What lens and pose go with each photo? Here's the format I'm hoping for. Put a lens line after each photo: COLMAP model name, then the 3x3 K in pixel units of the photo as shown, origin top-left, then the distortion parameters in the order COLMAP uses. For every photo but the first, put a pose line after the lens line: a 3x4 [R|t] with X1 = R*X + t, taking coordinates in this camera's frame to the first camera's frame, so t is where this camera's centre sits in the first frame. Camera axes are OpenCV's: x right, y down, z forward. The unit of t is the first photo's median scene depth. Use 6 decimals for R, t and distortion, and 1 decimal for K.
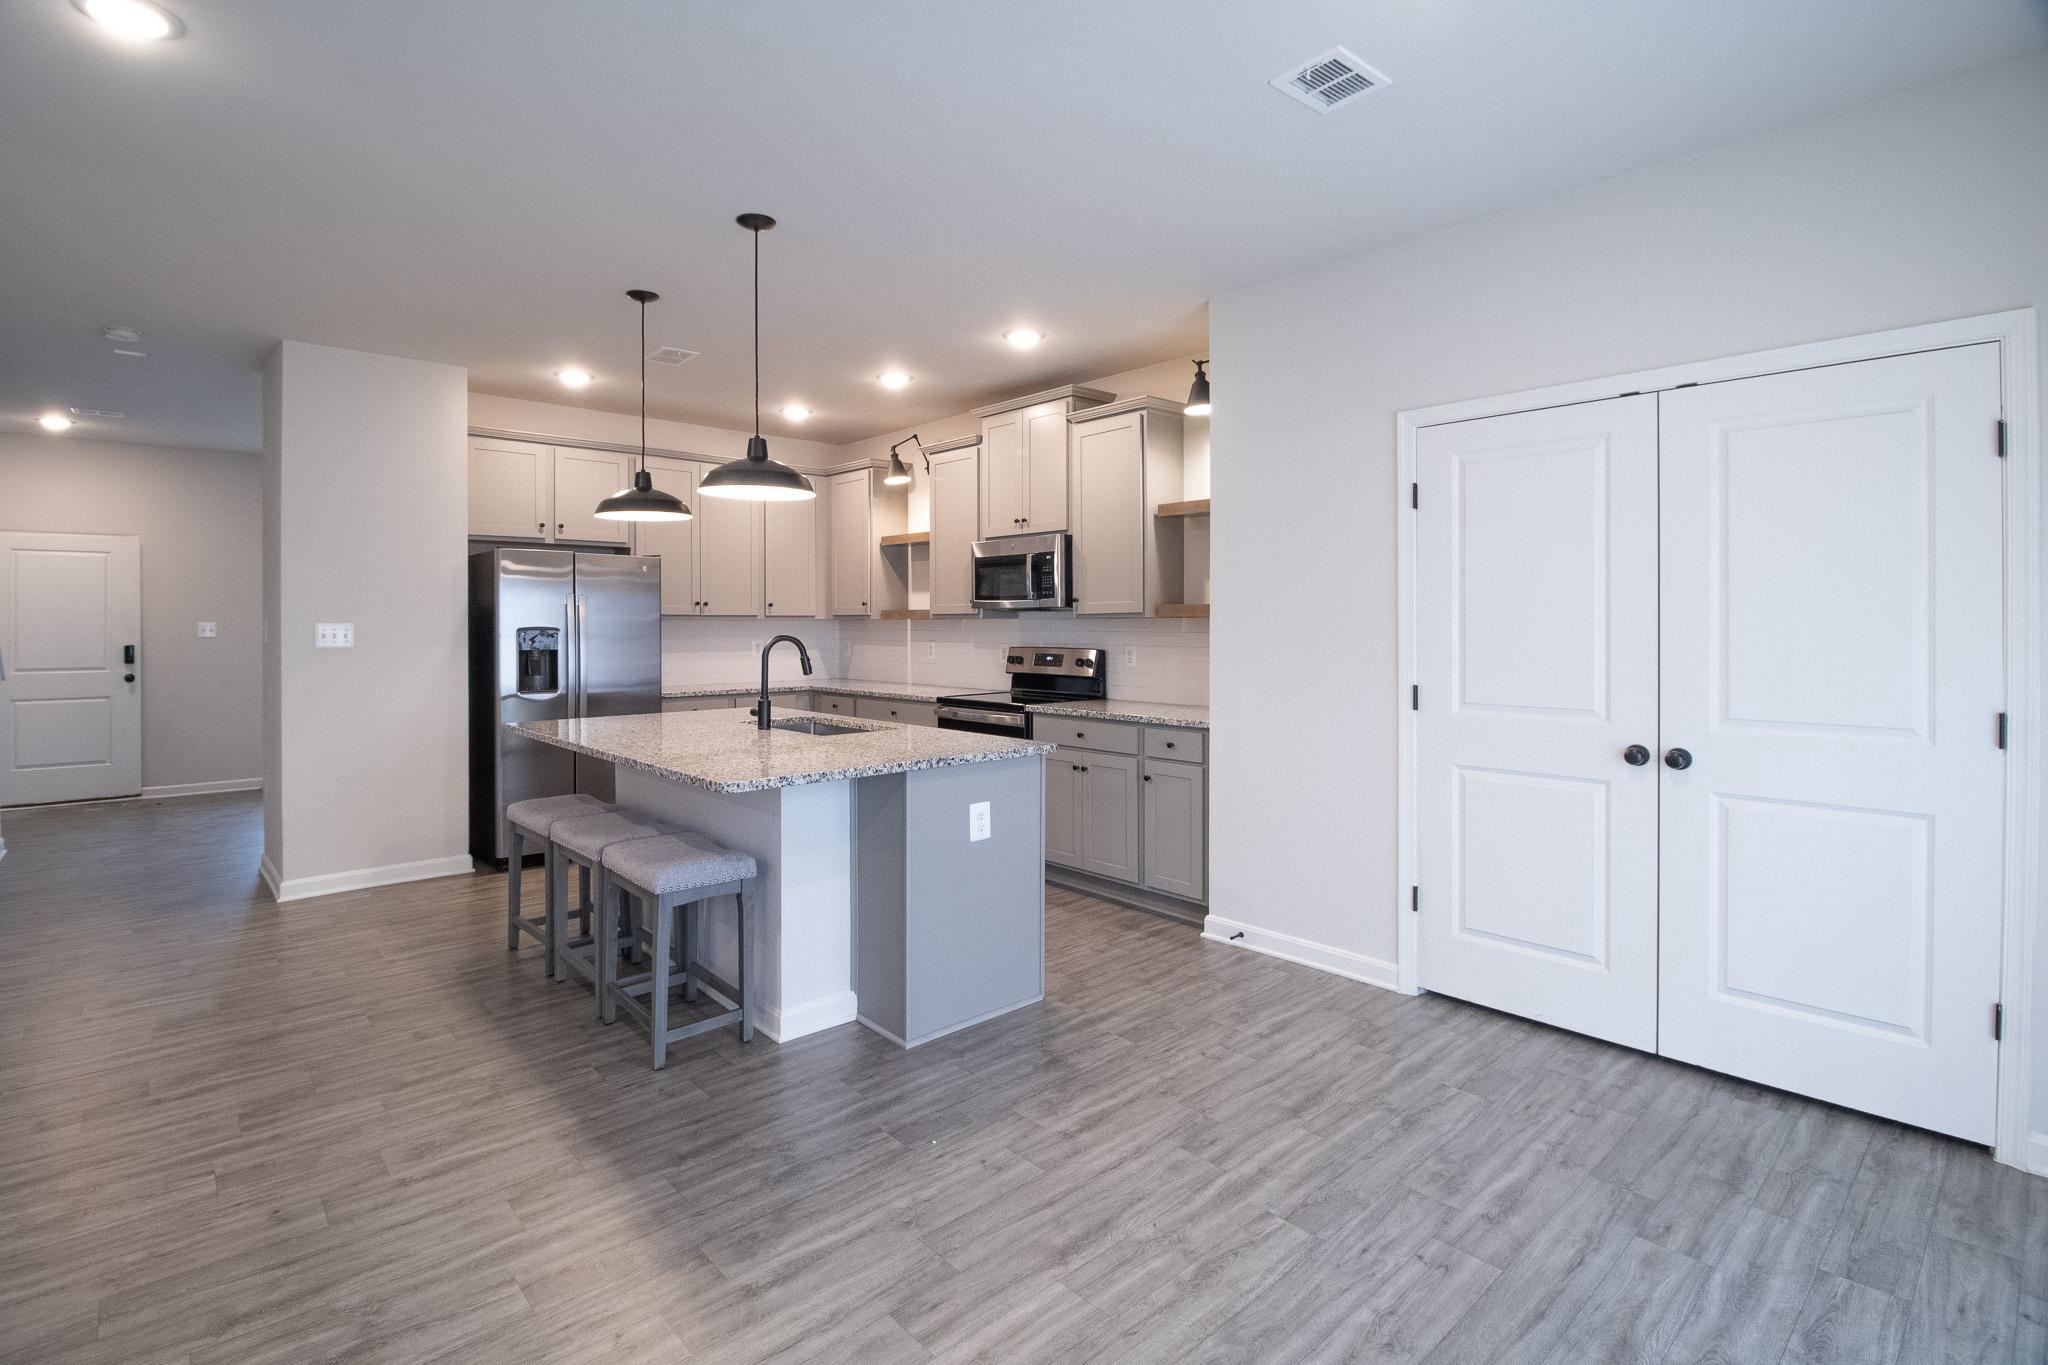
lens RADIAL K [[966.4, 0, 1013.9], [0, 966.4, 625.0], [0, 0, 1]] dist [0.000107, -0.001078]
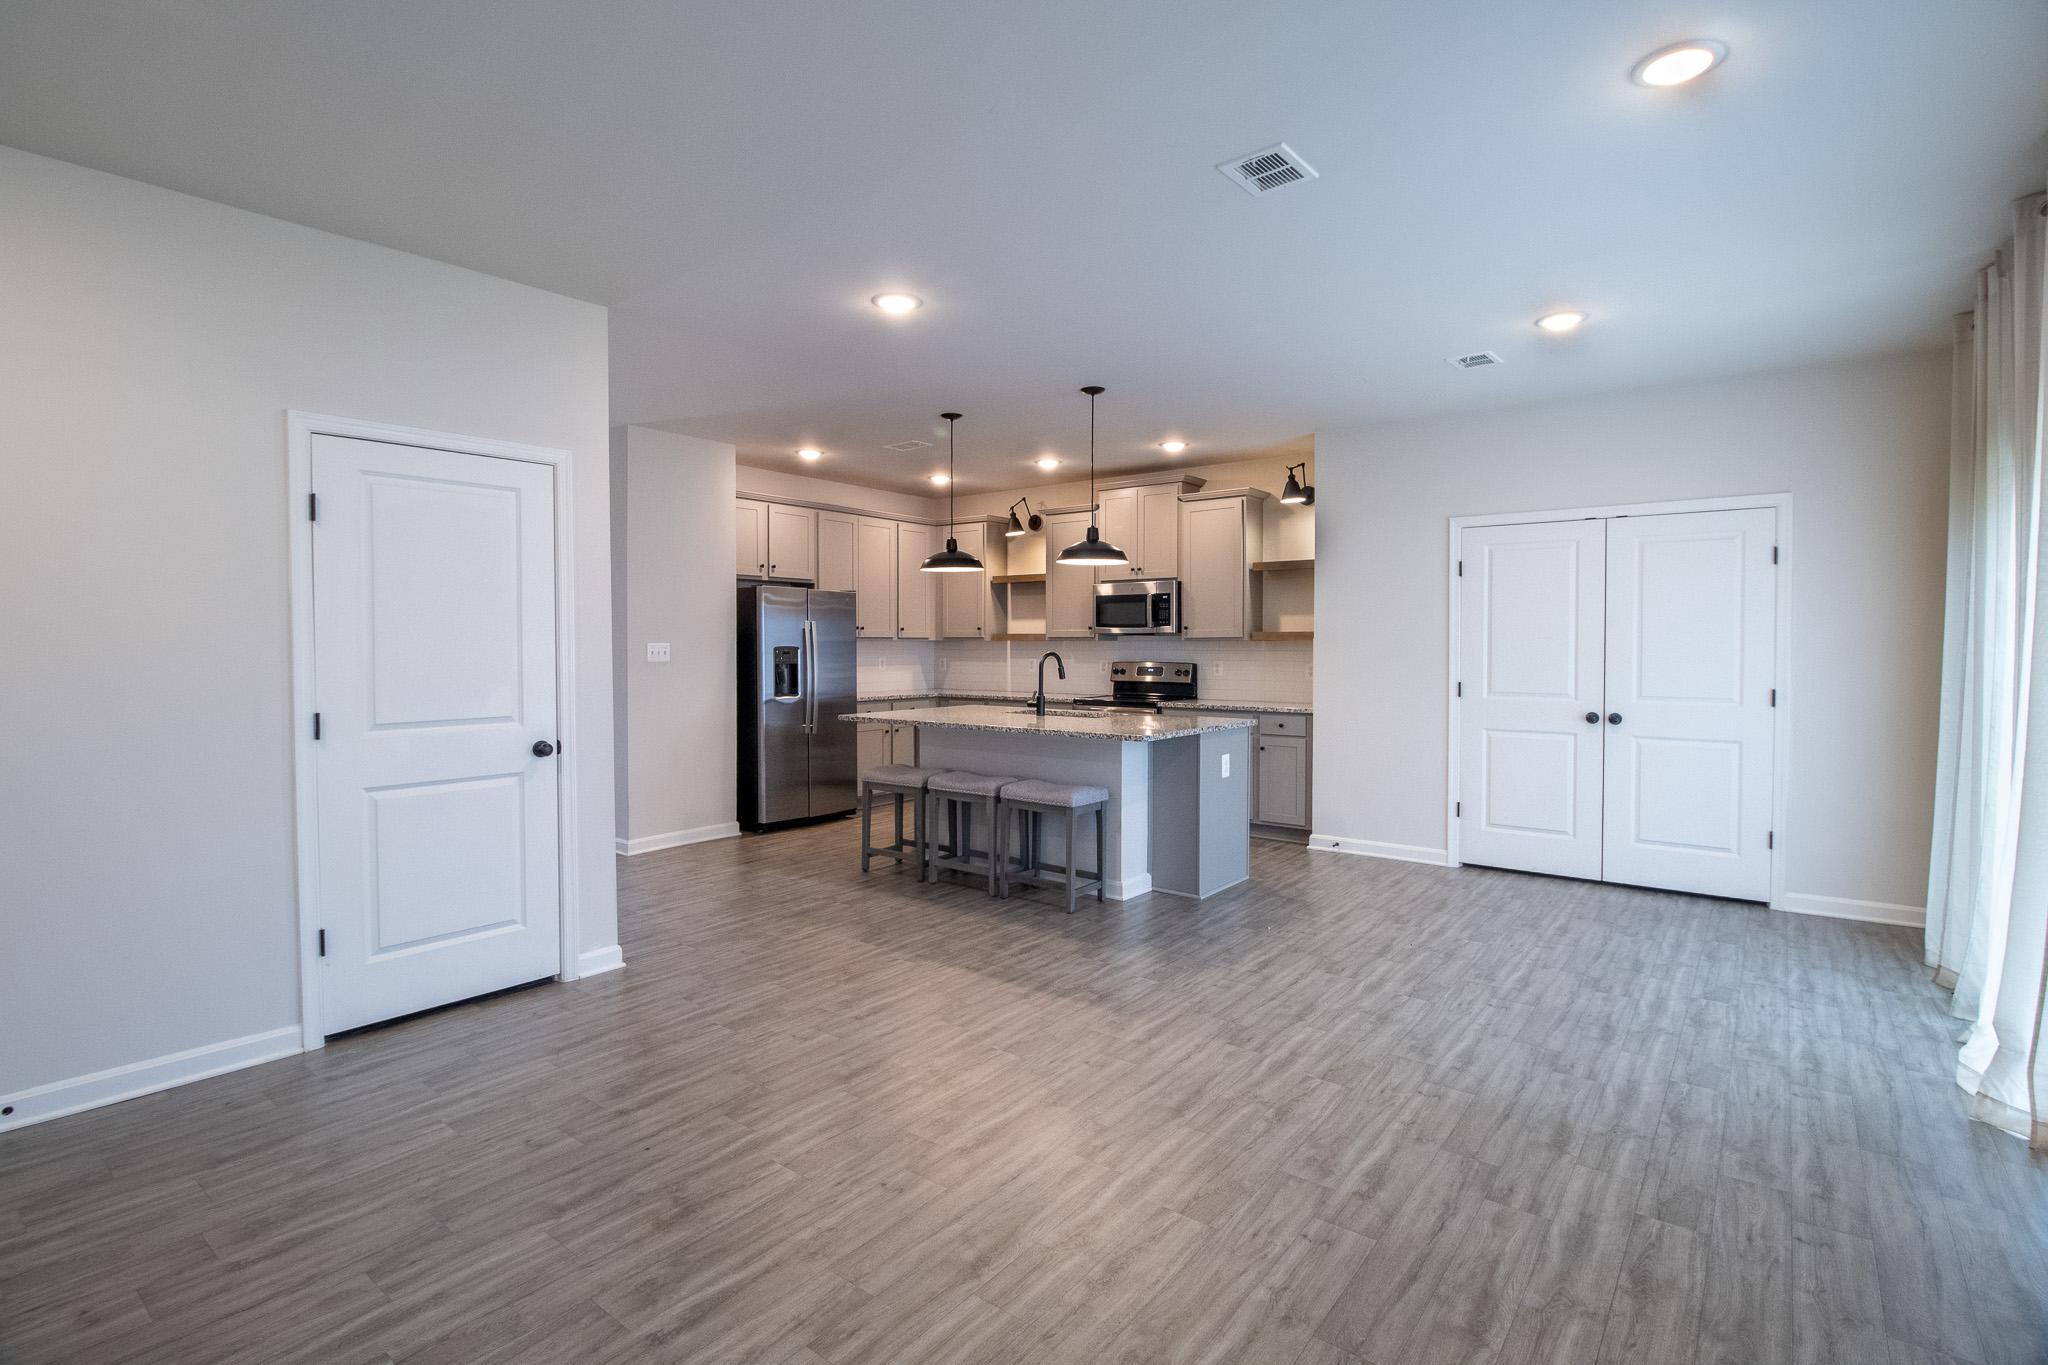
lens RADIAL K [[970.7, 0, 1025.4], [0, 970.7, 571.0], [0, 0, 1]] dist [0.015651, -0.001419]
pose [[0.985990, 0.015904, 0.166042, -0.295593], [-0.003639, 0.997258, -0.073911, -0.002322], [-0.166762, 0.072271, 0.983345, -0.273358]]
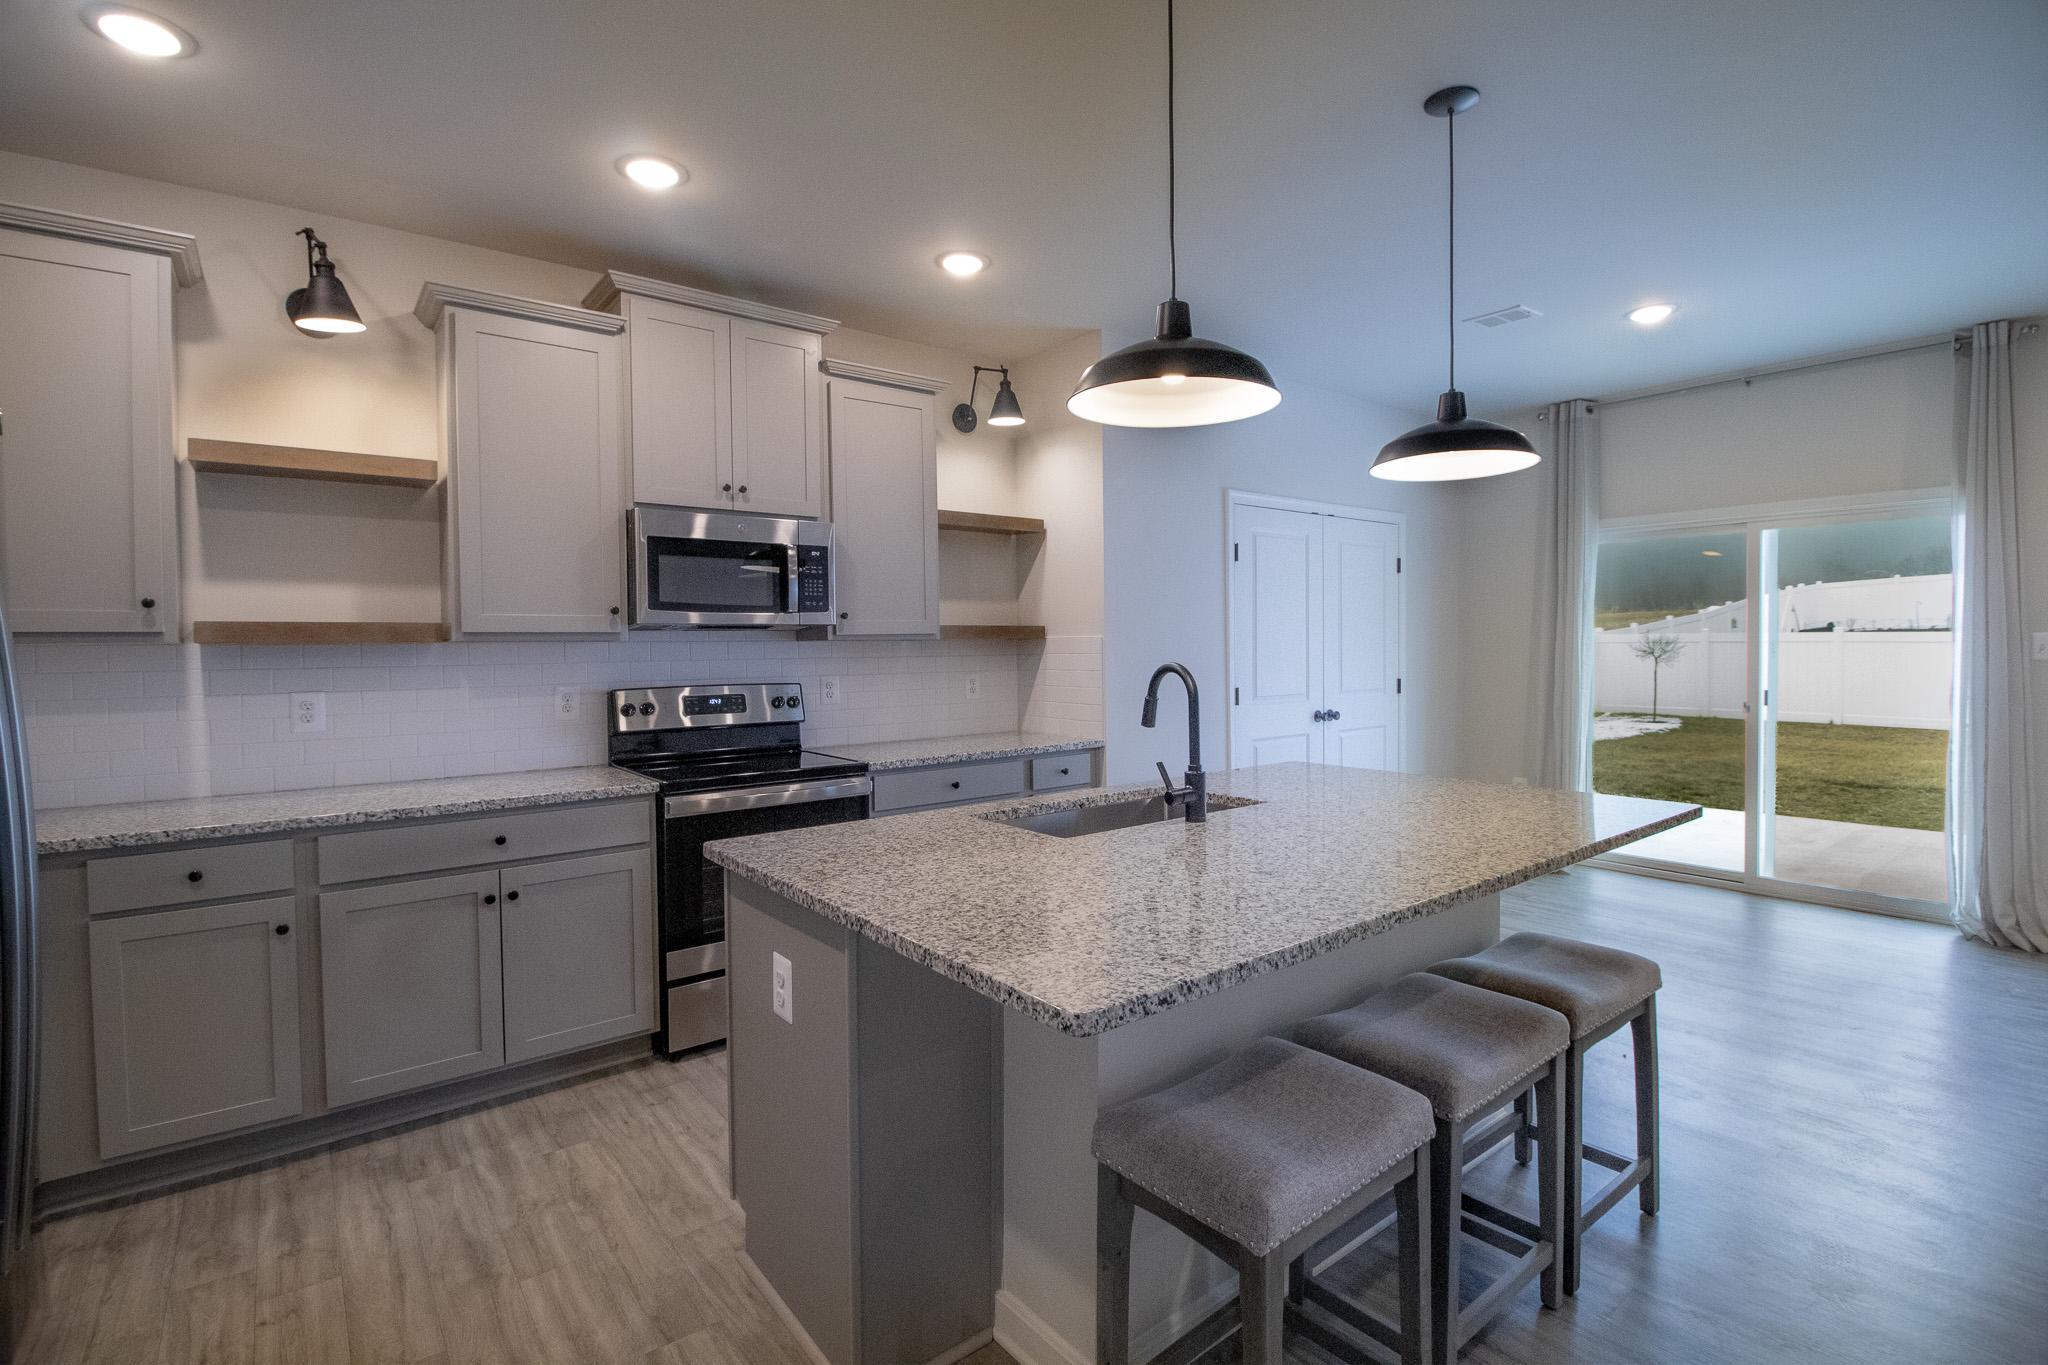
lens RADIAL K [[941.8, 0, 1025.3], [0, 941.8, 635.9], [0, 0, 1]] dist [0.054397, -0.000163]
pose [[0.066046, 0.009510, 0.997771, -0.474217], [0.011492, 0.999881, -0.010291, -0.001013], [-0.997750, 0.012146, 0.065929, 0.592431]]
